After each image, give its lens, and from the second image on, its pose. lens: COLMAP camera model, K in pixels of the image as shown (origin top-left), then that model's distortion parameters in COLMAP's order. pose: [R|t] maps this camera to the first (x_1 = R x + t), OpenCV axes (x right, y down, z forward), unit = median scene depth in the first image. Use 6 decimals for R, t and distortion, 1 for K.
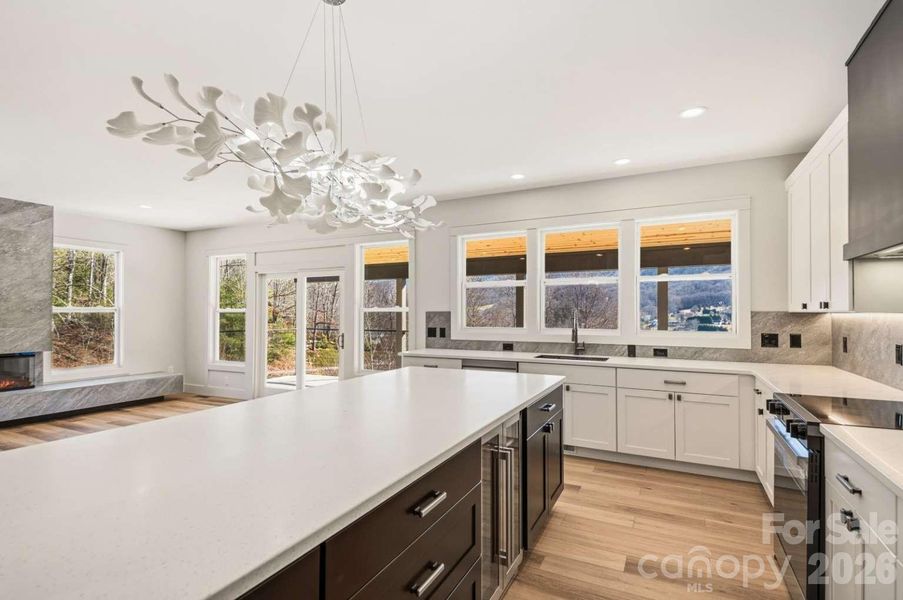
lens RADIAL K [[429.4, 0, 450.7], [0, 429.4, 312.7], [0, 0, 1]] dist [0.001584, 0.000096]
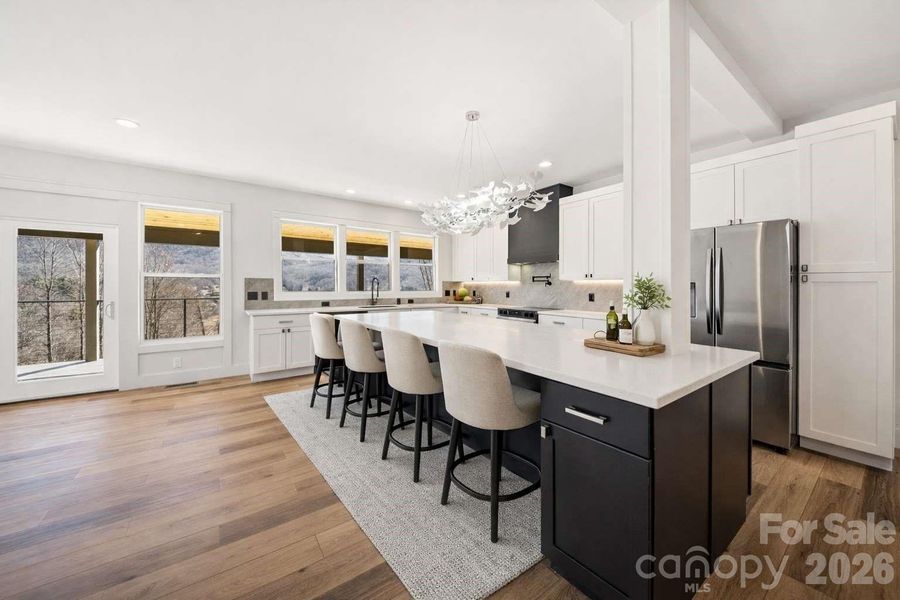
lens RADIAL K [[325.8, 0, 446.5], [0, 325.8, 288.0], [0, 0, 1]] dist [0.001502, -0.000001]
pose [[0.442127, -0.000682, 0.896952, -0.611689], [-0.003671, 0.999990, 0.002569, 0.020716], [-0.896945, -0.004429, 0.442120, 0.143240]]
